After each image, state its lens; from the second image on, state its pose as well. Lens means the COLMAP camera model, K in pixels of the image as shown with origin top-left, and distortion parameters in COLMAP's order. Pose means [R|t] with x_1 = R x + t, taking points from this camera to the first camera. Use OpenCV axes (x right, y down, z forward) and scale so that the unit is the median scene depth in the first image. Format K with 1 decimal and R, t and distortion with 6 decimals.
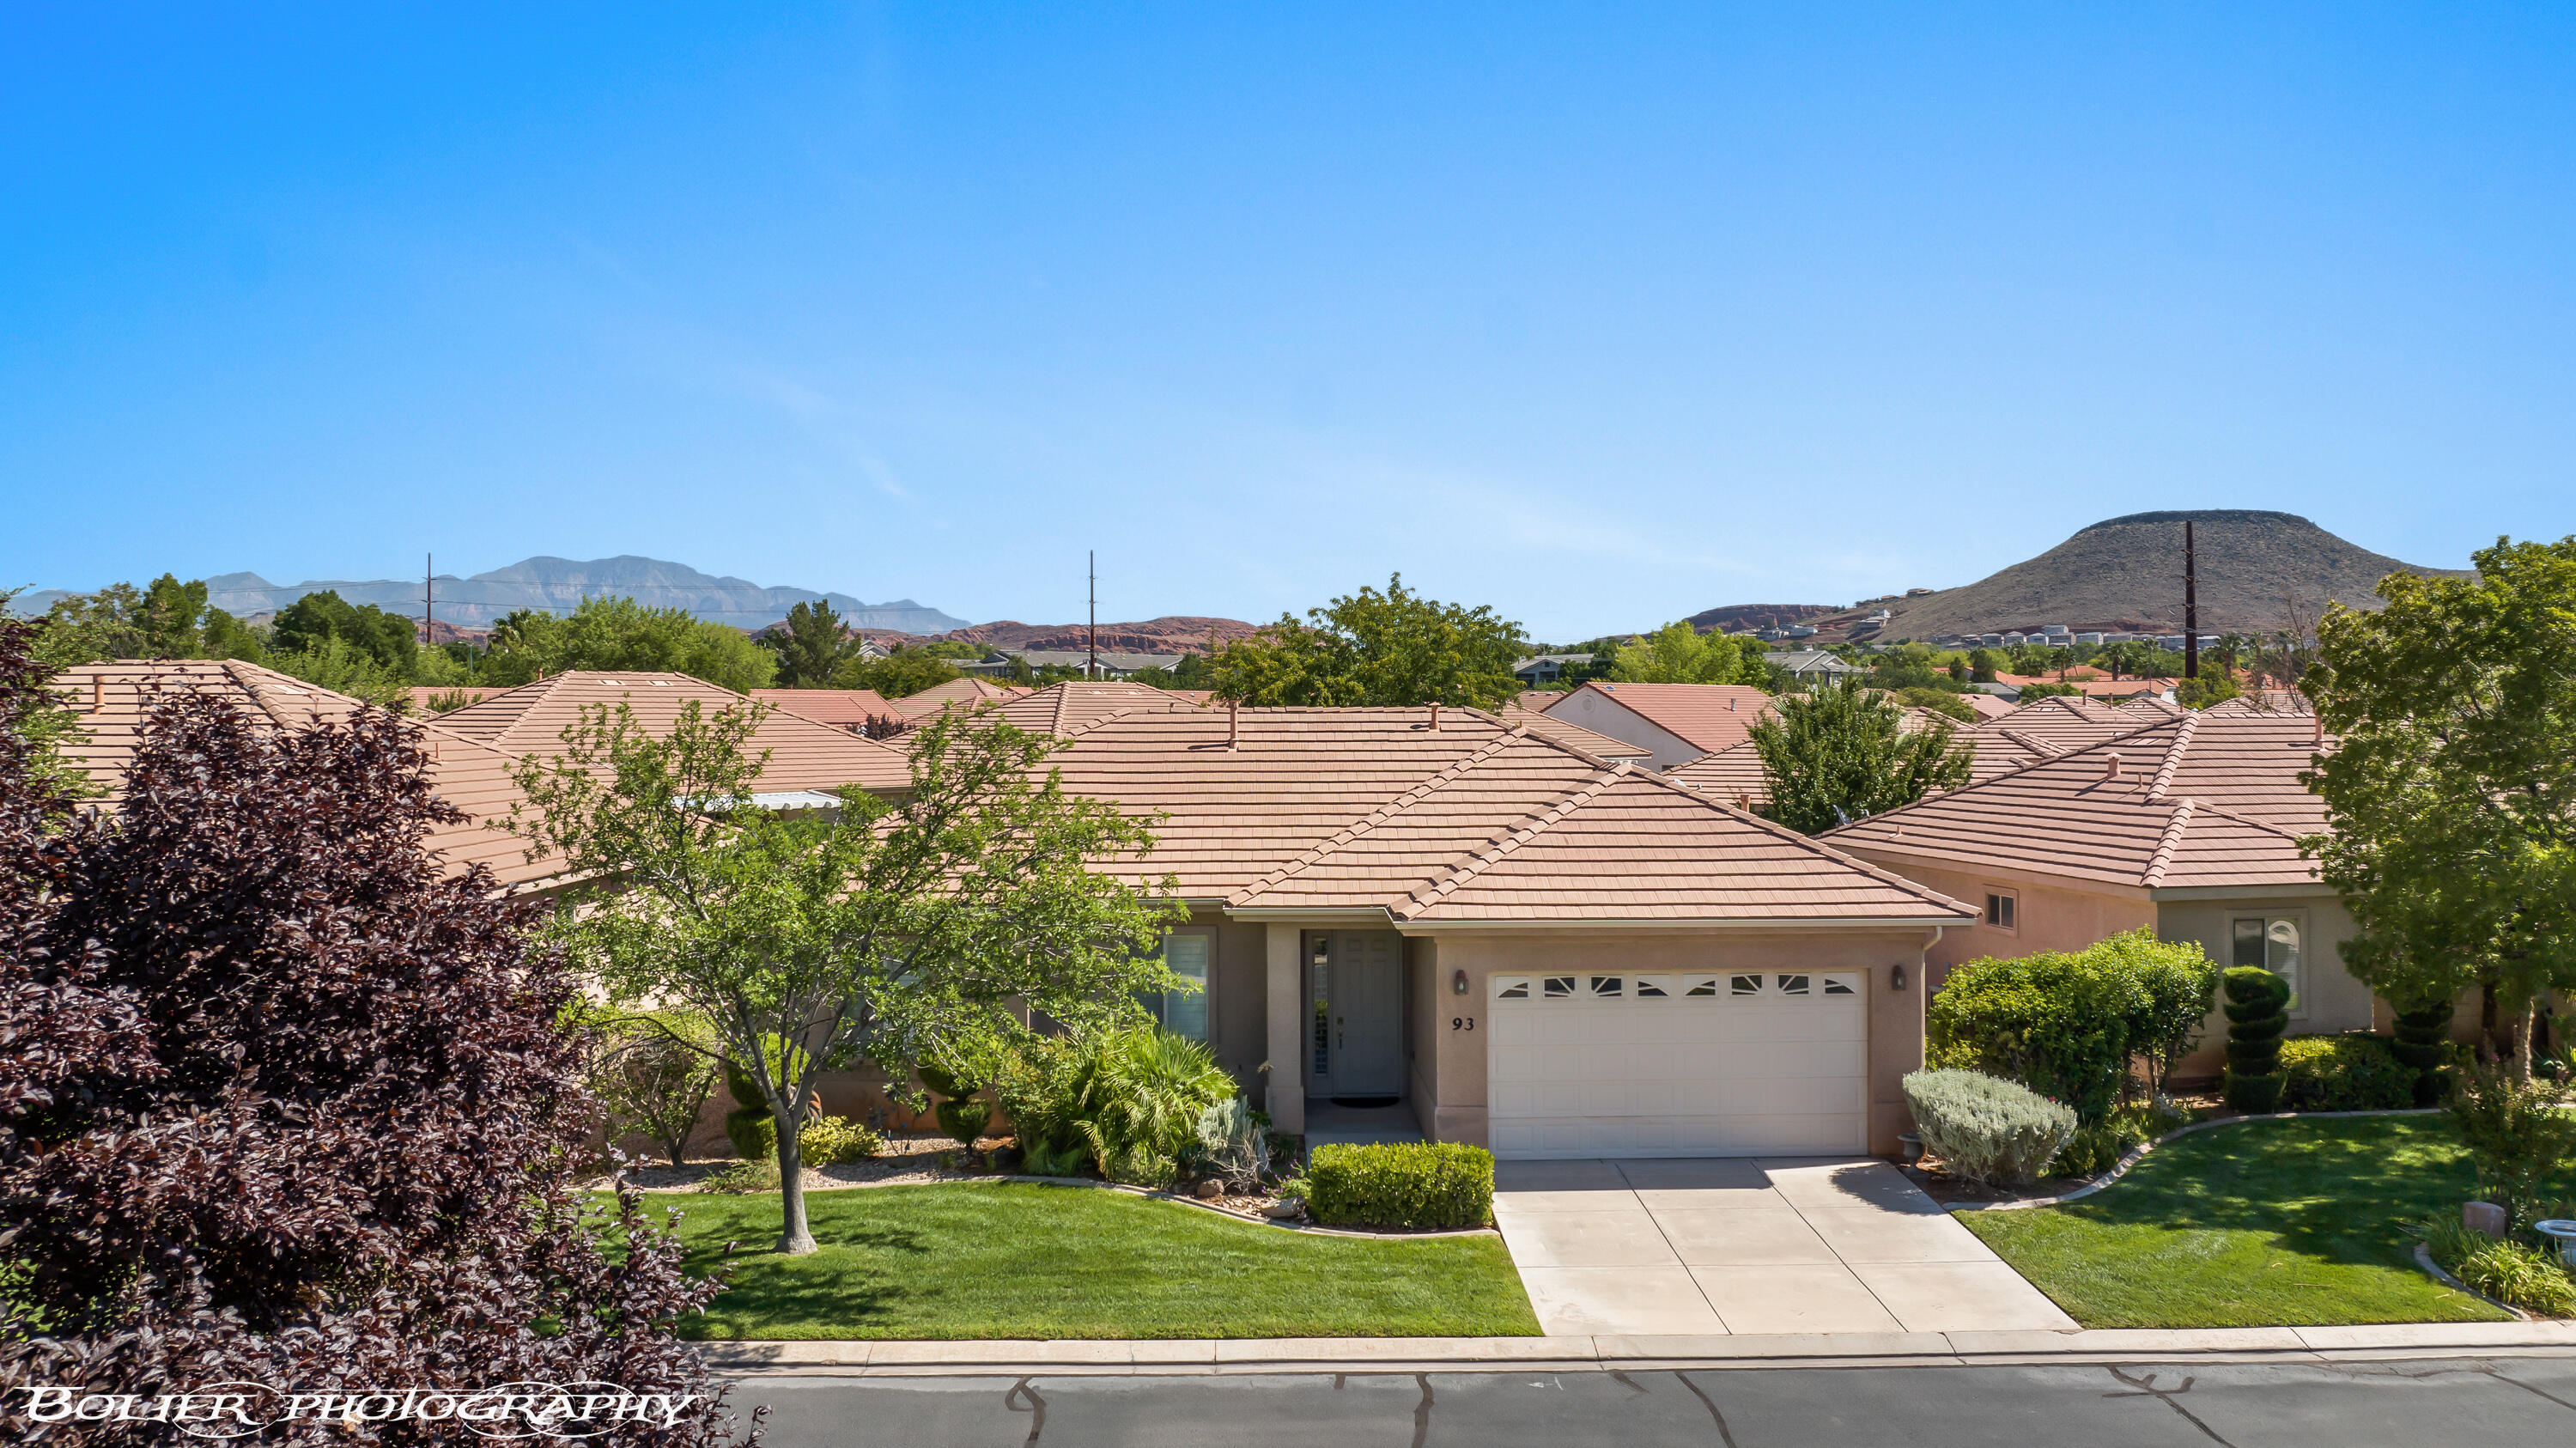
lens RADIAL K [[1813.7, 0, 1289.7], [0, 1813.7, 713.5], [0, 0, 1]] dist [-0.023557, 0.006047]
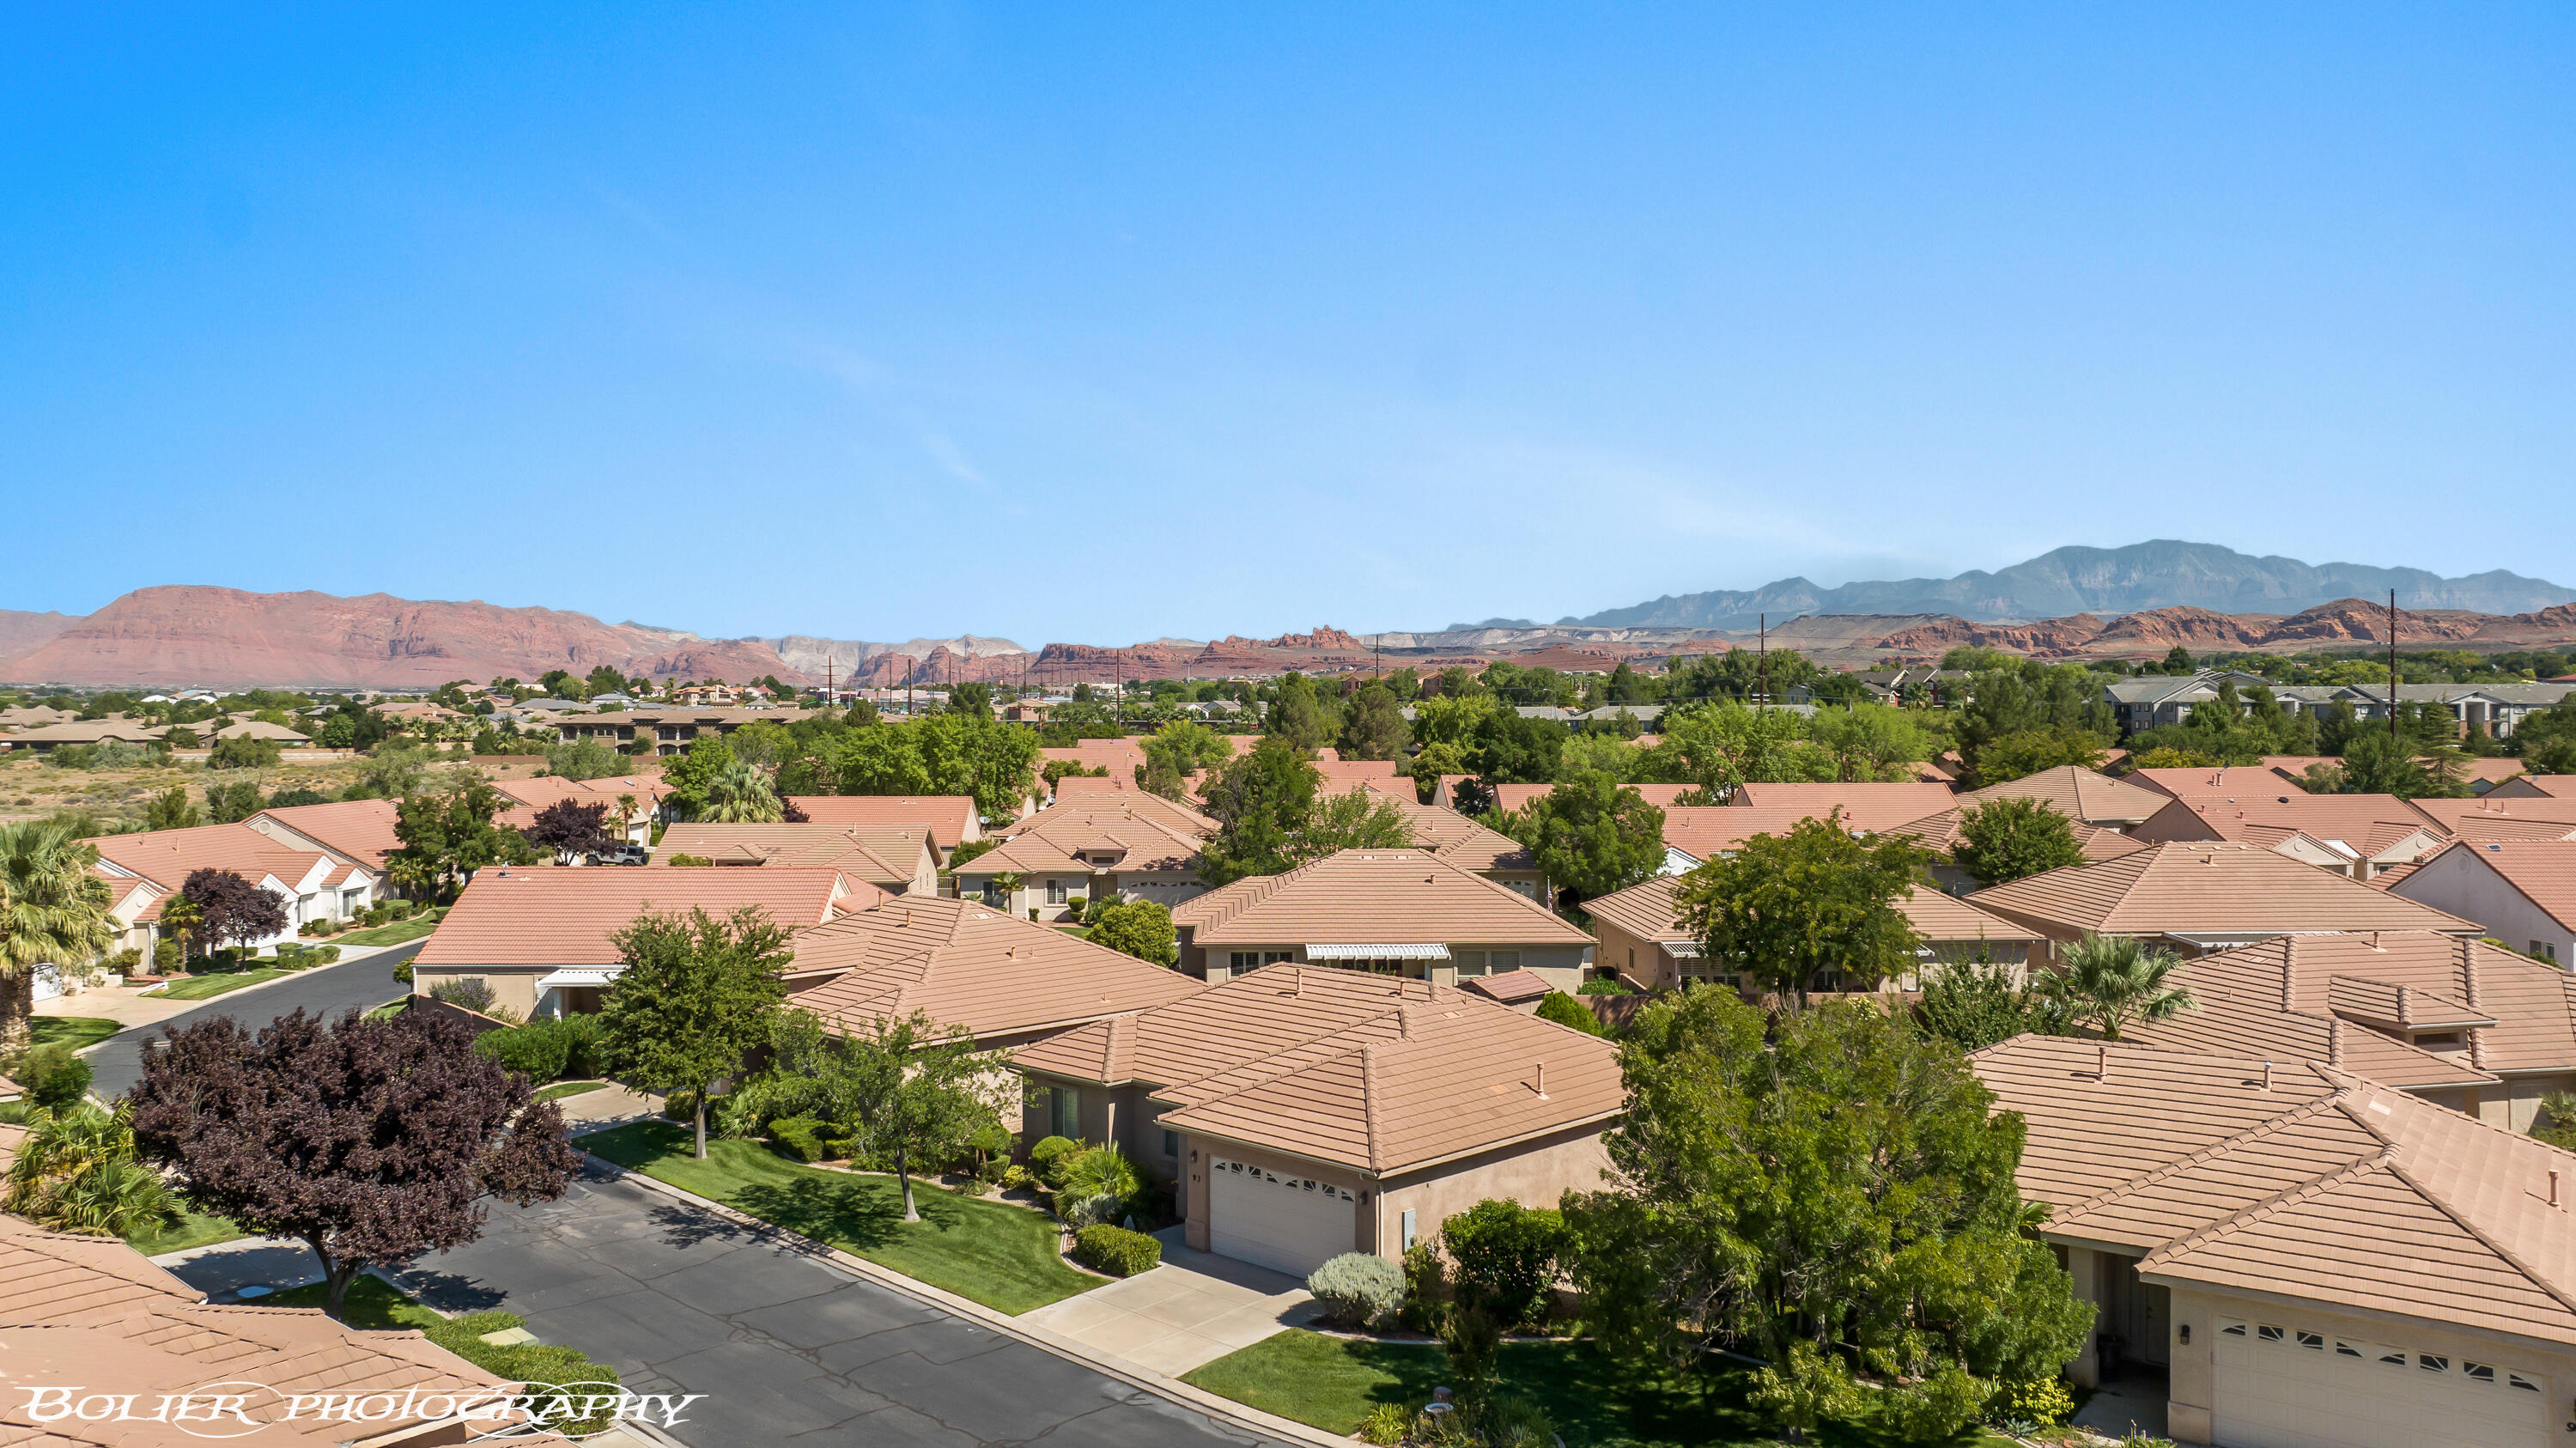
lens RADIAL K [[1819.6, 0, 1288.0], [0, 1819.6, 724.0], [0, 0, 1]] dist [-0.023475, 0.000110]
pose [[0.694585, 0.004930, -0.719394, 1.551896], [0.003353, 0.999943, 0.010090, -0.331121], [0.719403, -0.009421, 0.694529, -0.268437]]
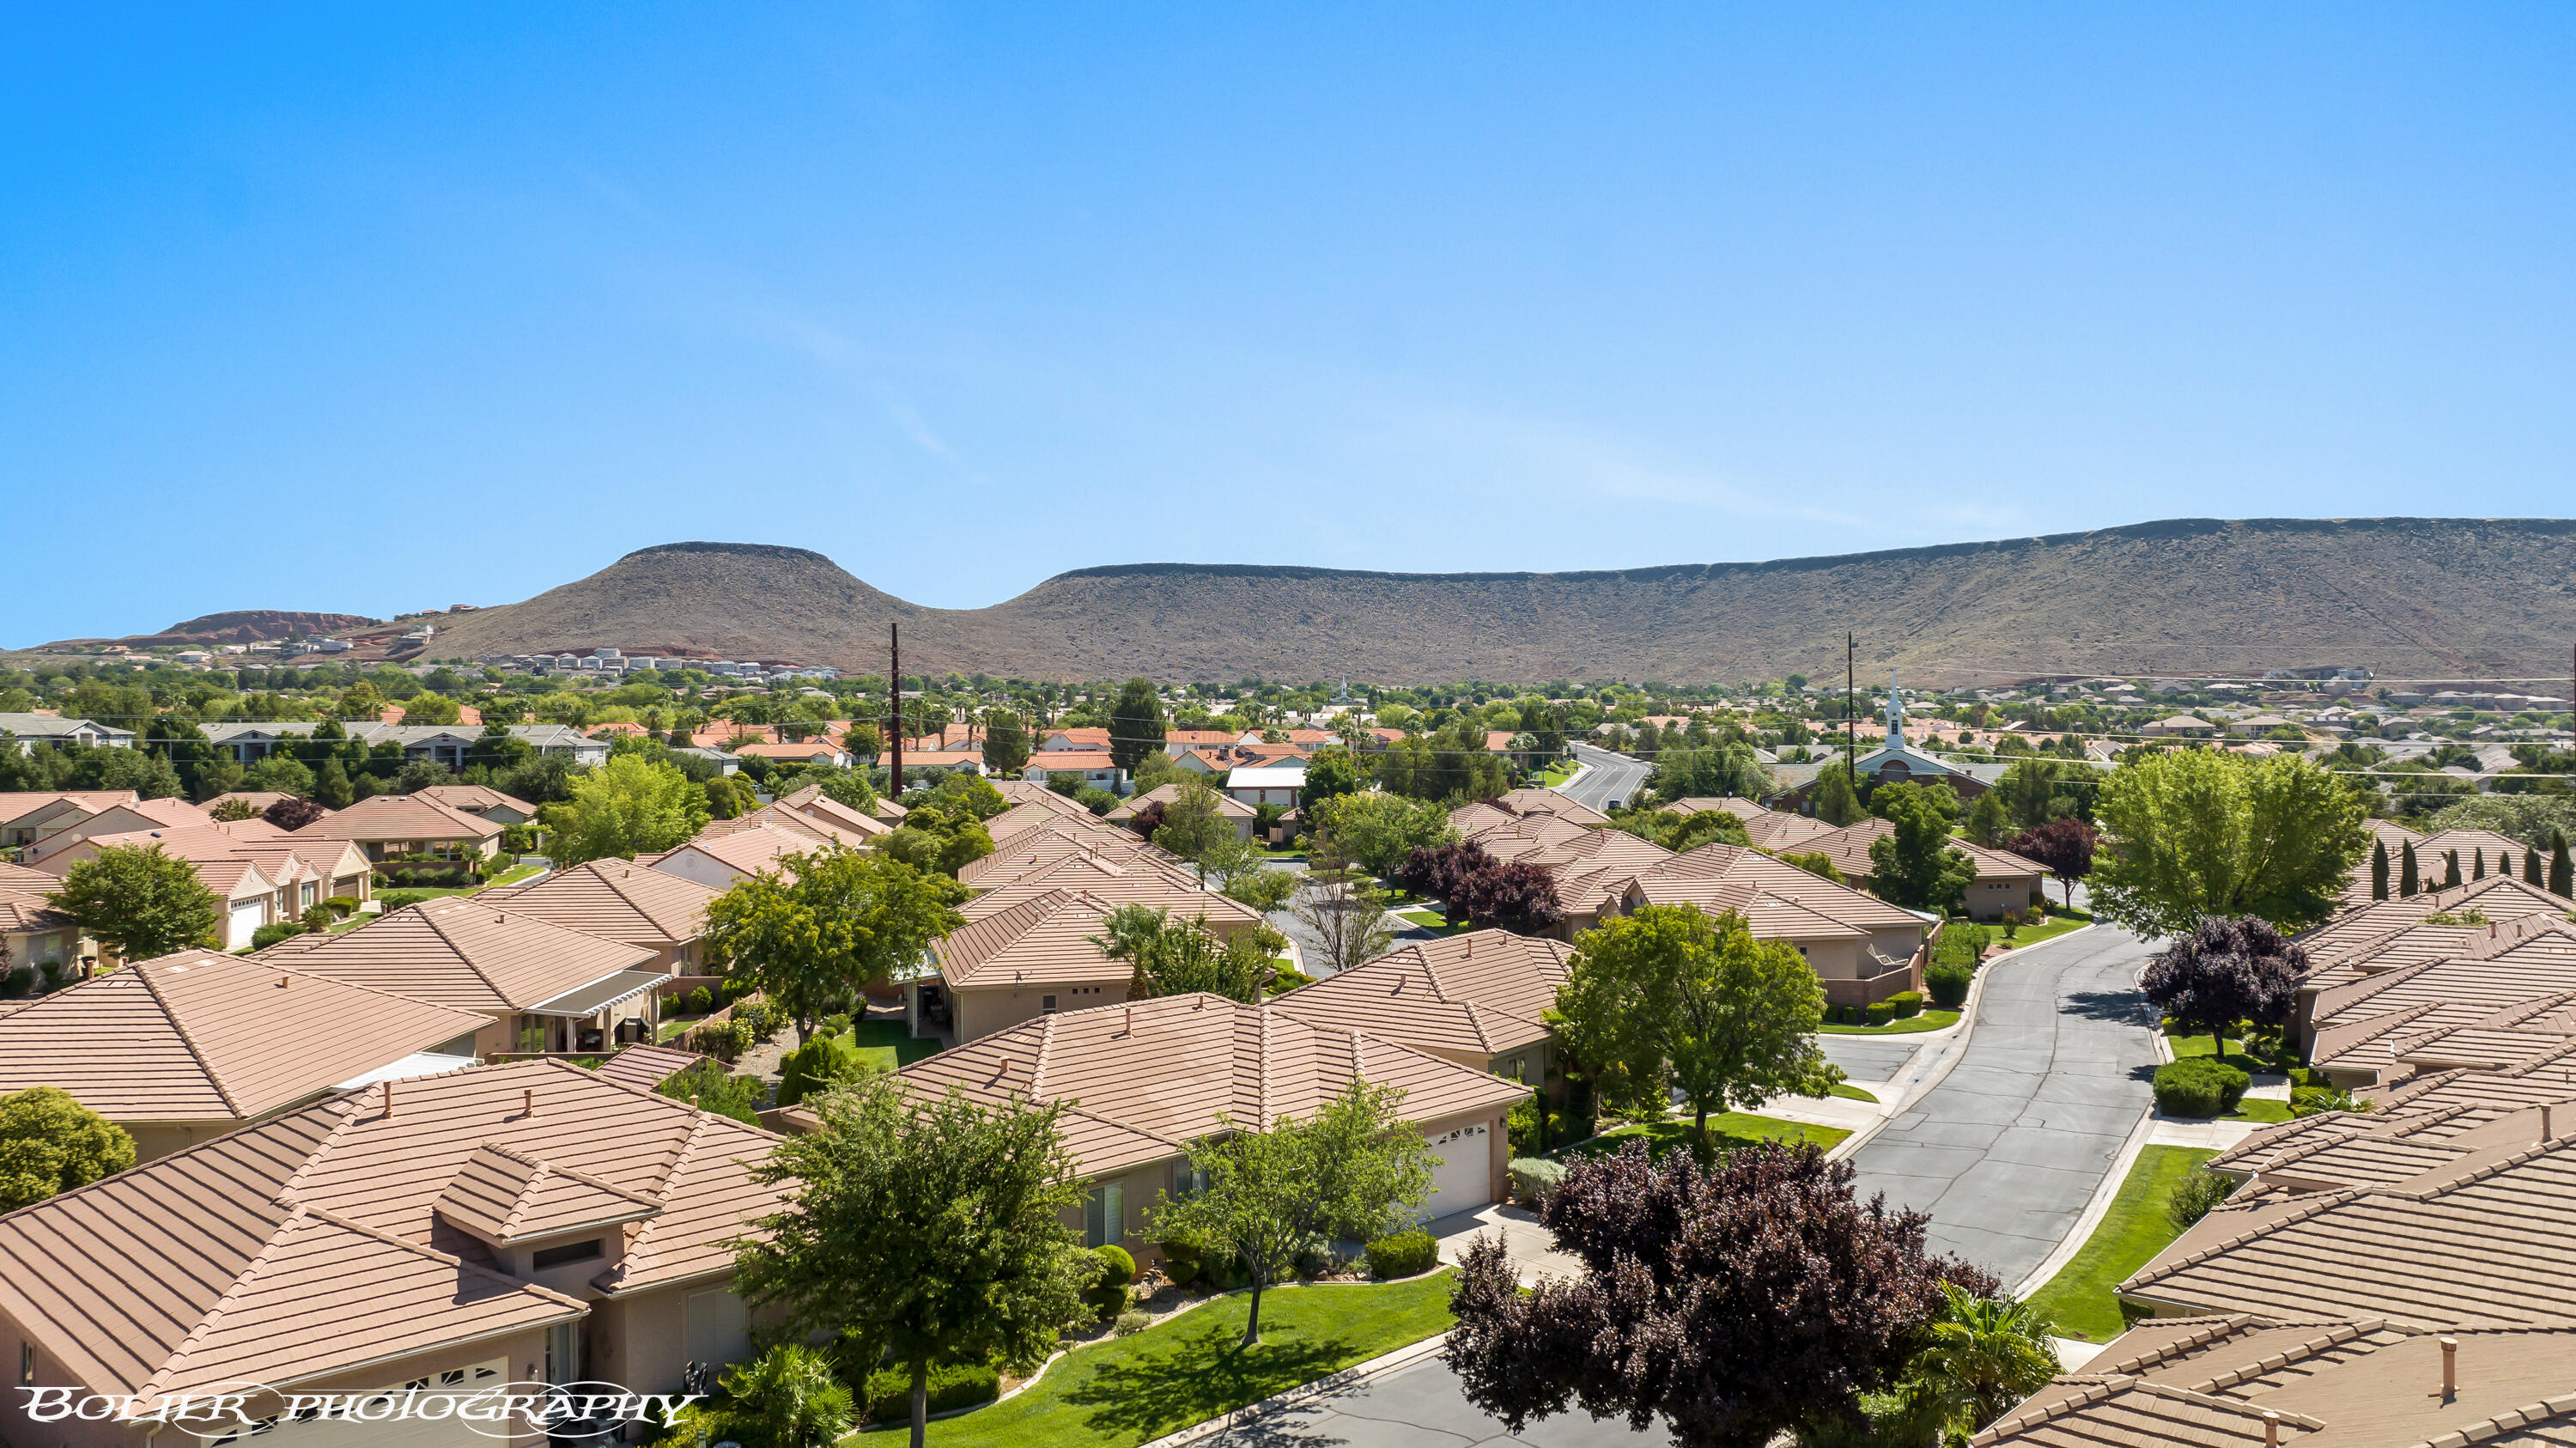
lens RADIAL K [[1849.7, 0, 1288.0], [0, 1849.7, 724.0], [0, 0, 1]] dist [-0.053309, 0.100212]
pose [[0.715551, -0.001139, 0.698560, -1.486309], [0.001259, 0.999999, 0.000341, -0.358935], [-0.698560, 0.000635, 0.715551, -0.476974]]
